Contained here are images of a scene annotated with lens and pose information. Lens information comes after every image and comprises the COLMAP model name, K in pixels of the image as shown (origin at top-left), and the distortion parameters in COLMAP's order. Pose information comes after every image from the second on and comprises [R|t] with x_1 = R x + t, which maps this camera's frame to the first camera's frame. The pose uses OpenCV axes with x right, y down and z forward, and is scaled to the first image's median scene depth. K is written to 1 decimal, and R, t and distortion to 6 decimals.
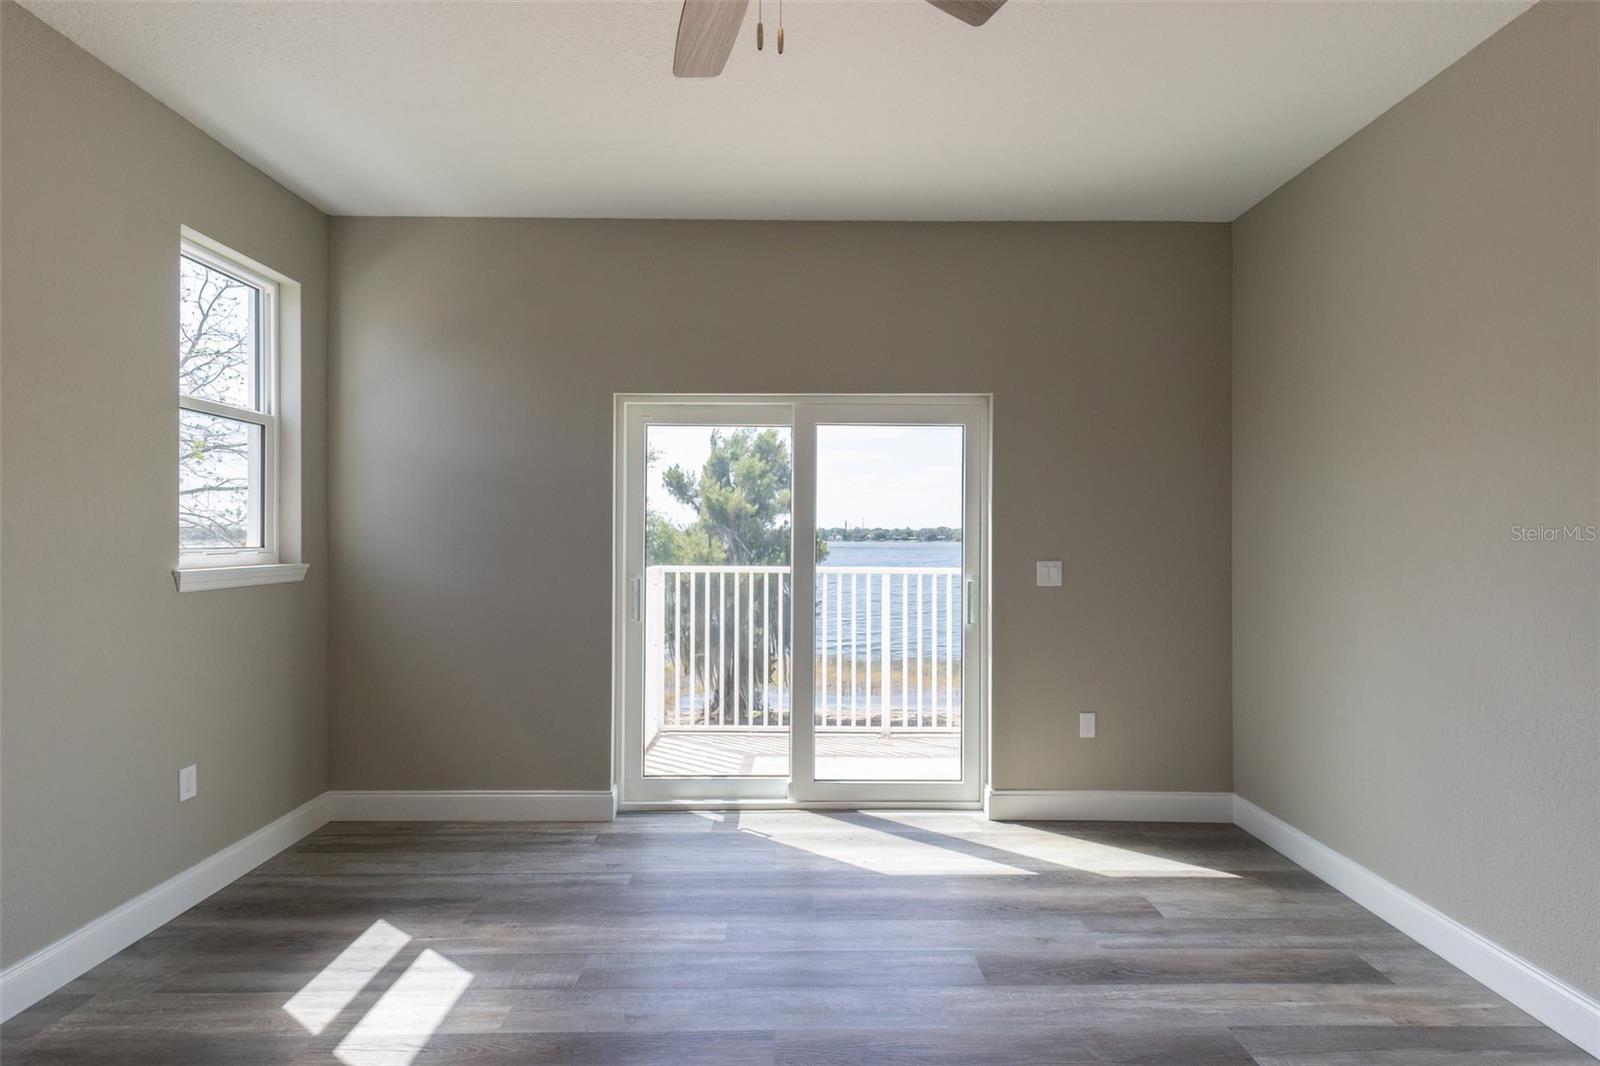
lens RADIAL K [[715.7, 0, 797.7], [0, 715.7, 530.4], [0, 0, 1]] dist [0.005382, -0.001073]
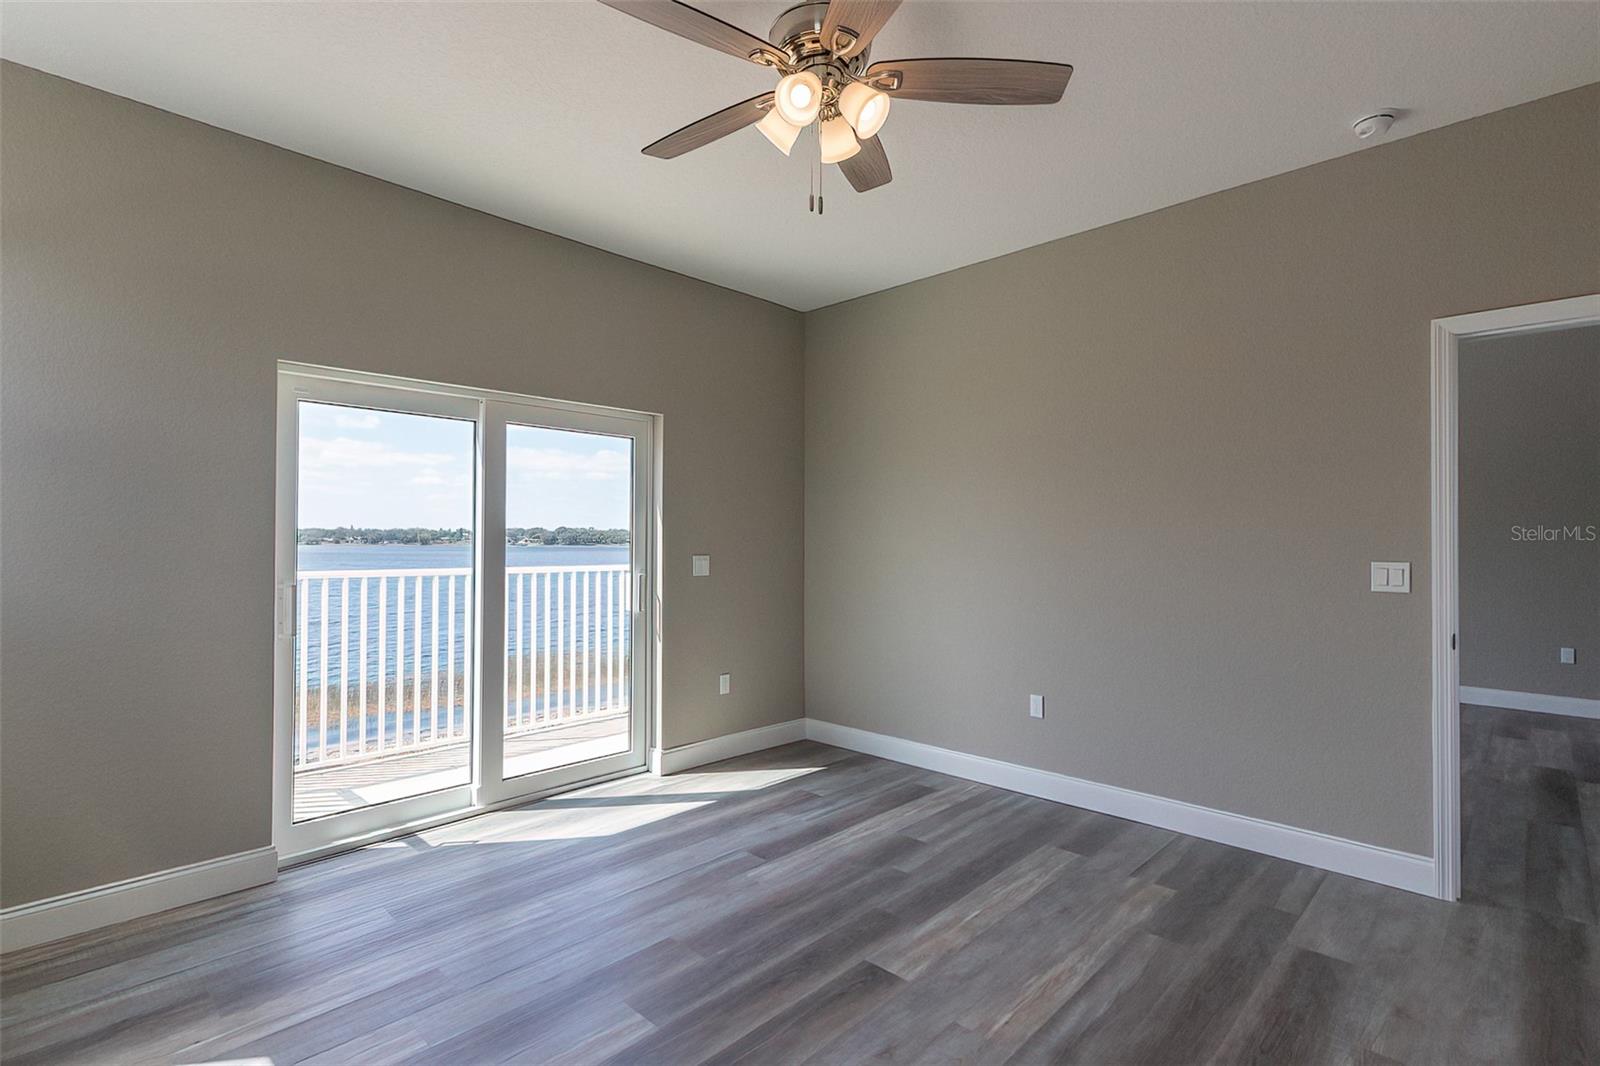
lens RADIAL K [[760.1, 0, 800.0], [0, 760.1, 533.0], [0, 0, 1]] dist [0.000401, -0.000391]
pose [[0.704651, 0.002747, 0.709549, -0.459293], [-0.006723, 0.999973, 0.002805, -0.001289], [-0.709522, -0.006747, 0.704651, -0.042222]]
